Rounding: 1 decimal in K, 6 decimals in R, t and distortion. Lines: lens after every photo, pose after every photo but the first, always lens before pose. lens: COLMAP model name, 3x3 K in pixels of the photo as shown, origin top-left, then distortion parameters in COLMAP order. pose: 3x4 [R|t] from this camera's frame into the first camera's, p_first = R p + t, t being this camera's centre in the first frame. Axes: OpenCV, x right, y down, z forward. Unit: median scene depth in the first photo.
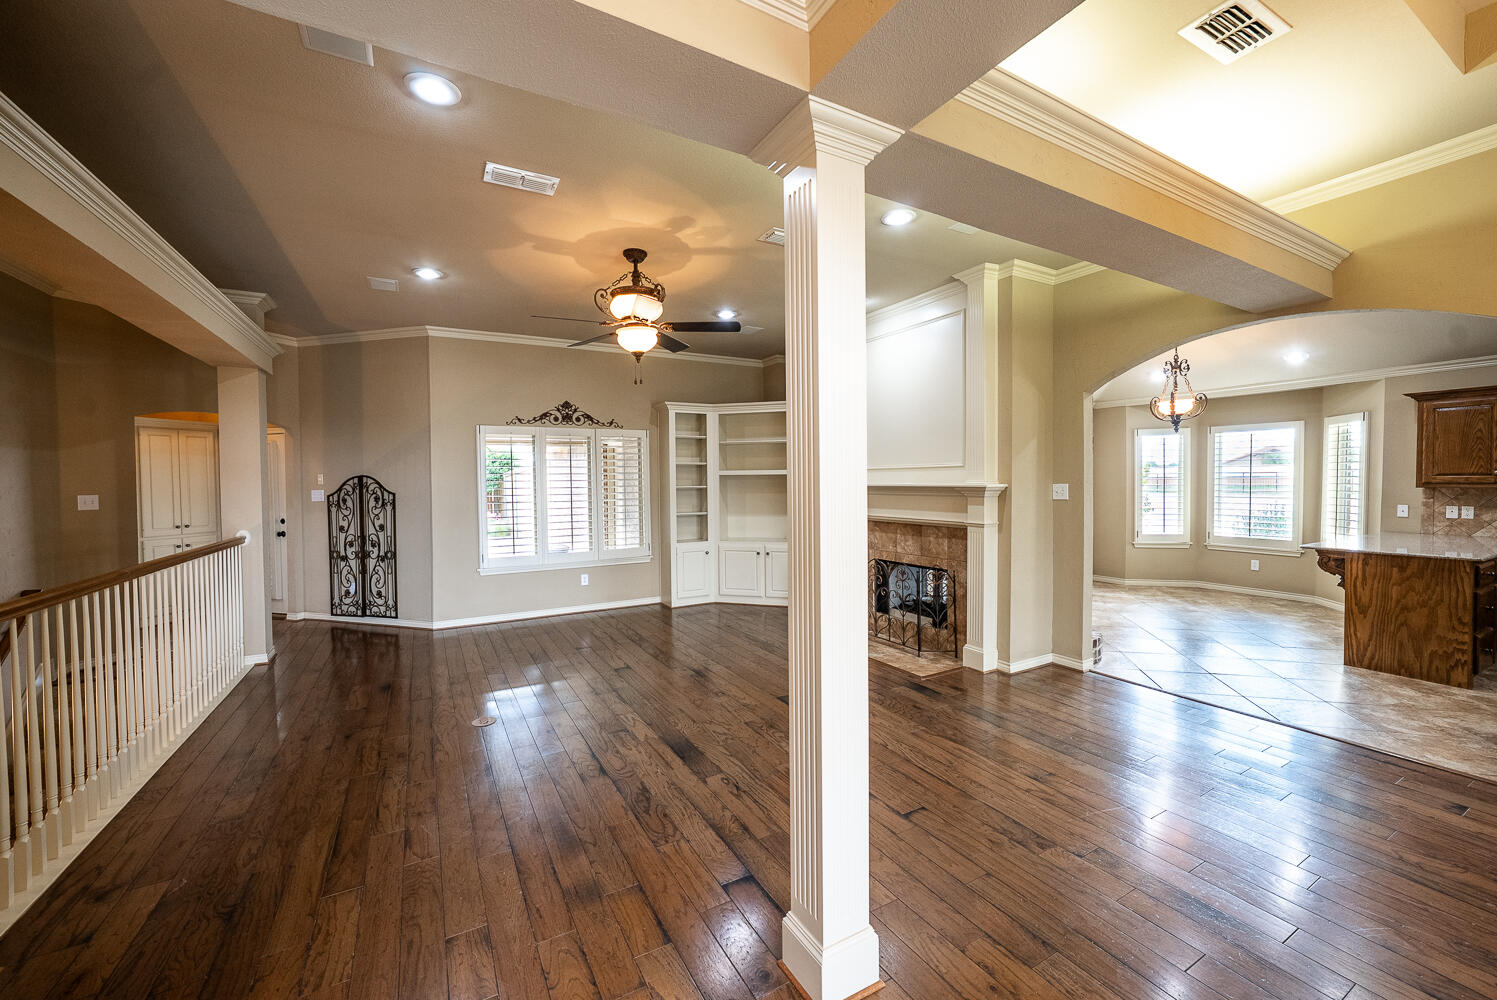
lens RADIAL K [[590.0, 0, 755.8], [0, 590.0, 498.3], [0, 0, 1]] dist [-0.018093, 0.006882]
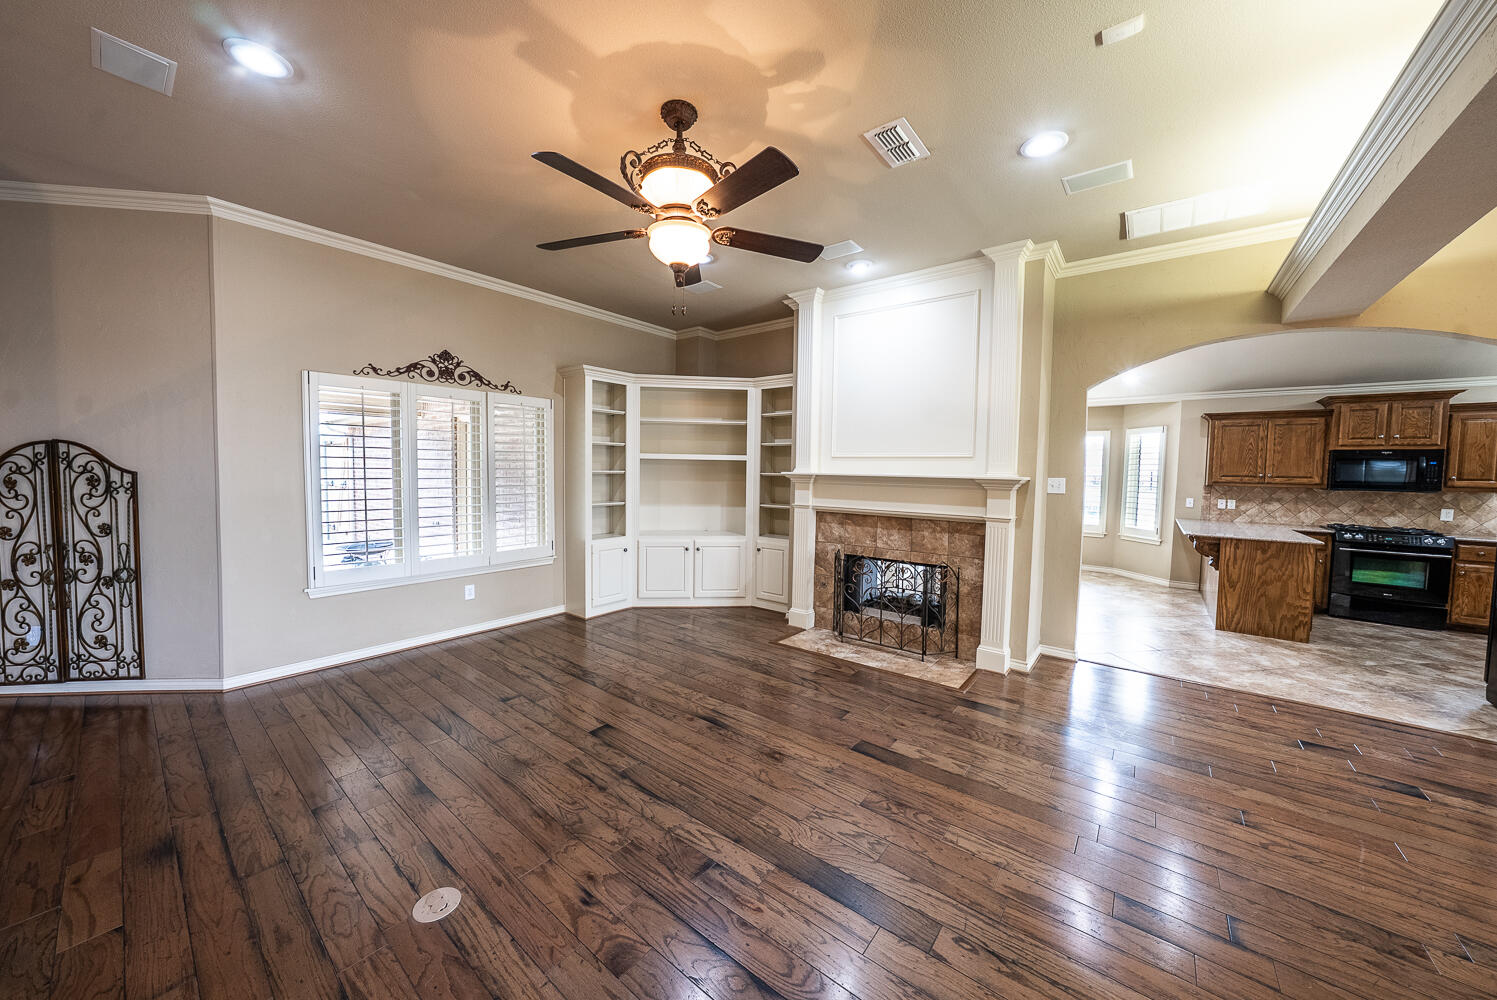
lens RADIAL K [[518.3, 0, 751.7], [0, 518.3, 497.0], [0, 0, 1]] dist [-0.030903, 0.007231]
pose [[0.926357, 0.004263, 0.376622, -0.226814], [-0.013891, 0.999642, 0.022853, -0.003651], [-0.376389, -0.026401, 0.926085, 0.288696]]
